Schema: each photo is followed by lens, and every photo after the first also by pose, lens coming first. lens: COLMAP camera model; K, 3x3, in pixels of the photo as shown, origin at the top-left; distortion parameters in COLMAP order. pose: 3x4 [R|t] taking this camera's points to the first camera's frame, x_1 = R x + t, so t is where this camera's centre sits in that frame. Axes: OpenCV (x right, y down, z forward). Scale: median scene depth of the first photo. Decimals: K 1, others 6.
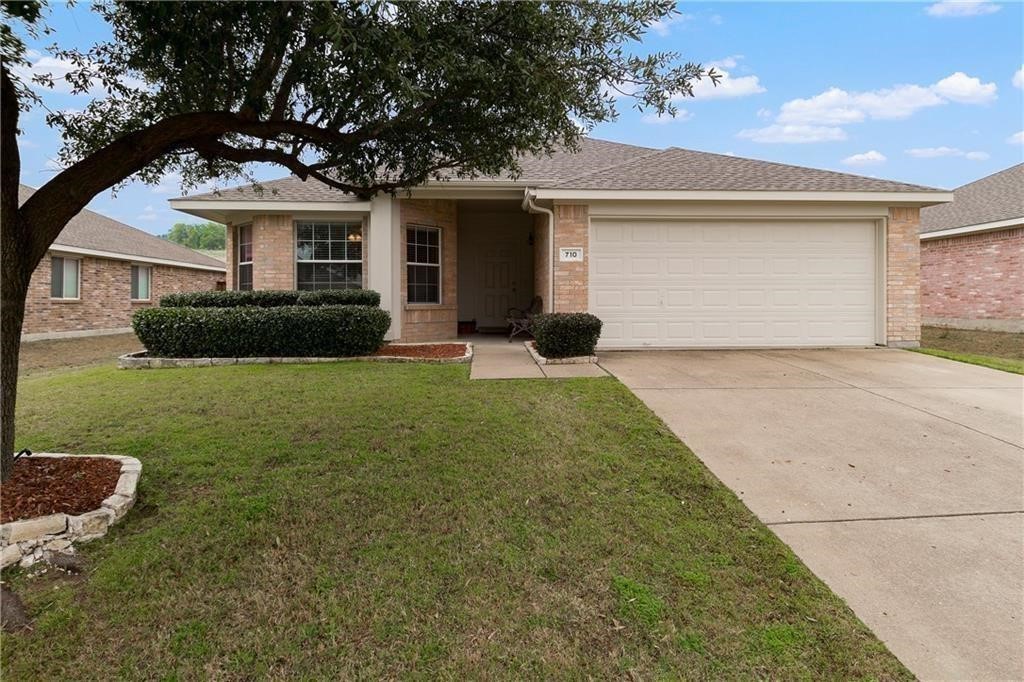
lens RADIAL K [[531.2, 0, 524.1], [0, 531.2, 305.8], [0, 0, 1]] dist [0.007072, 0.000583]
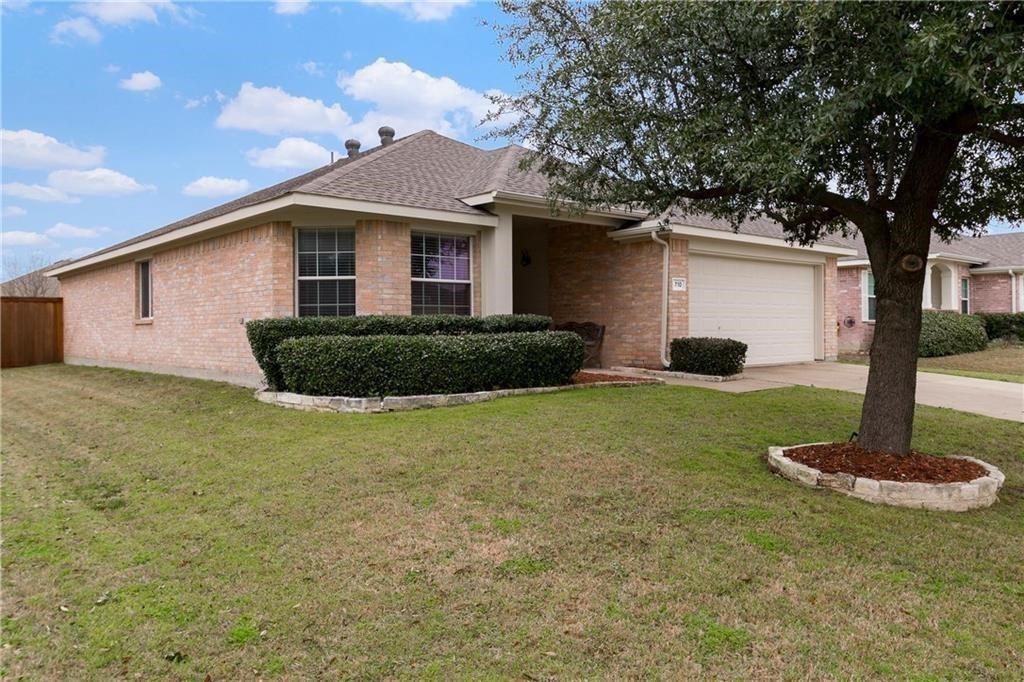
lens RADIAL K [[723.9, 0, 511.7], [0, 723.9, 339.3], [0, 0, 1]] dist [-0.010831, -0.000575]
pose [[0.807992, -0.011096, 0.589088, -0.955931], [0.006958, 0.999933, 0.009291, 0.000184], [-0.589152, -0.003408, 0.808015, -0.000905]]
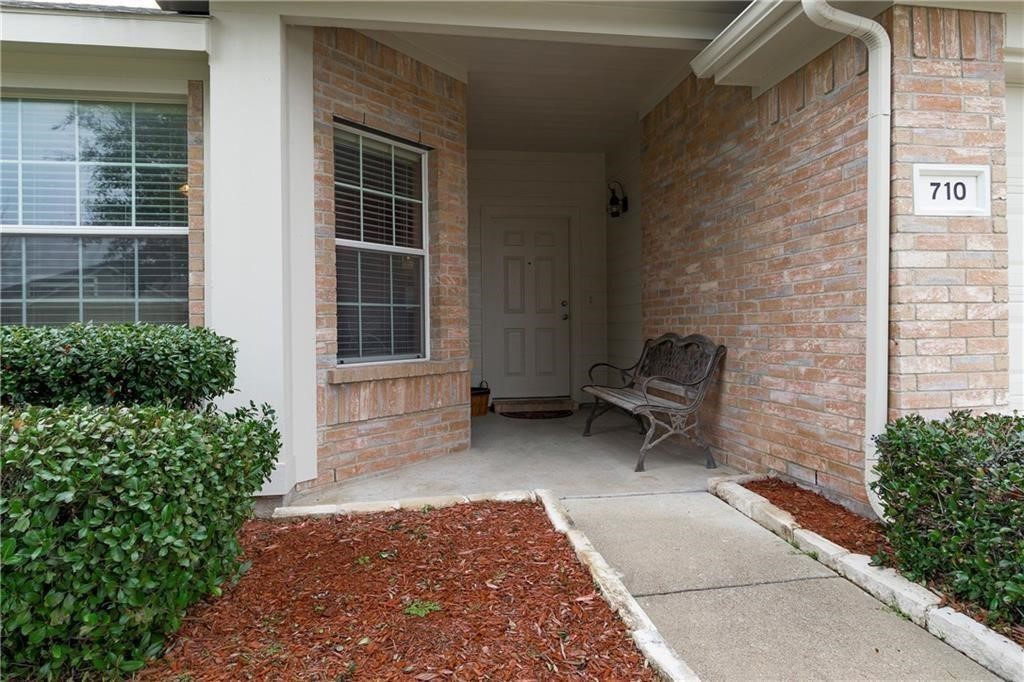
lens RADIAL K [[615.1, 0, 512.0], [0, 615.1, 330.2], [0, 0, 1]] dist [-0.008002, -0.001657]
pose [[0.997429, -0.009699, 0.071009, -0.142604], [0.009842, 0.999950, -0.001676, -0.023733], [-0.070989, 0.002370, 0.997474, 0.628942]]
